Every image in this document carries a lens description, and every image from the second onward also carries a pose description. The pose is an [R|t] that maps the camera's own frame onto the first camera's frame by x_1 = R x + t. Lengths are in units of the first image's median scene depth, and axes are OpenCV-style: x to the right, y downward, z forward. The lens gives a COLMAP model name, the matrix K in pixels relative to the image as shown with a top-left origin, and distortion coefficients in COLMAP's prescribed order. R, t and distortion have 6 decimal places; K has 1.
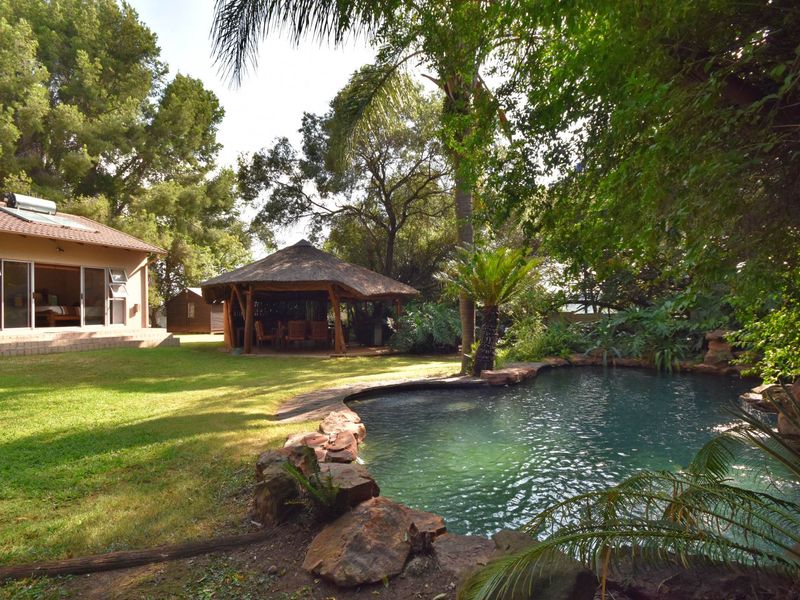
lens RADIAL K [[396.9, 0, 401.6], [0, 396.9, 302.9], [0, 0, 1]] dist [0.015123, -0.016327]
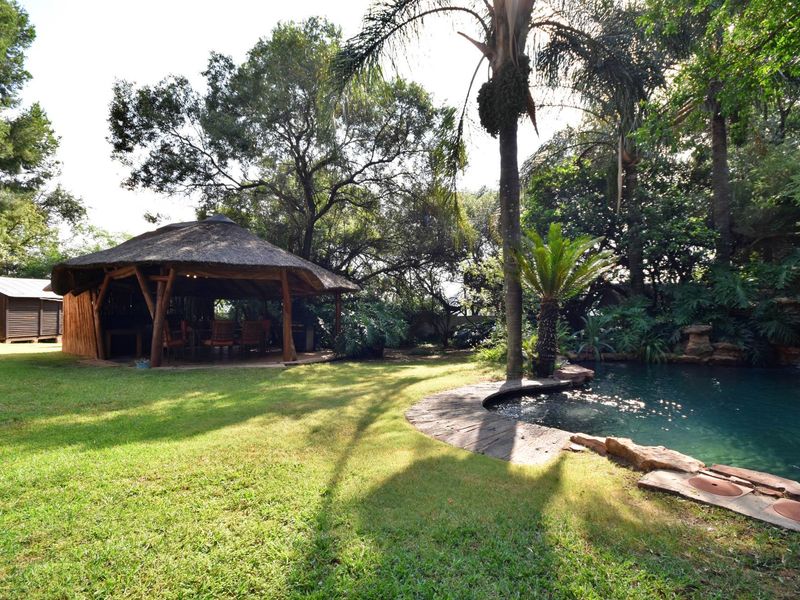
lens RADIAL K [[396.9, 0, 401.6], [0, 396.9, 302.9], [0, 0, 1]] dist [0.015123, -0.016327]
pose [[0.908354, 0.019131, 0.417764, -0.229469], [-0.014390, 0.999791, -0.014497, 0.016087], [-0.417954, 0.007157, 0.908440, 0.150204]]
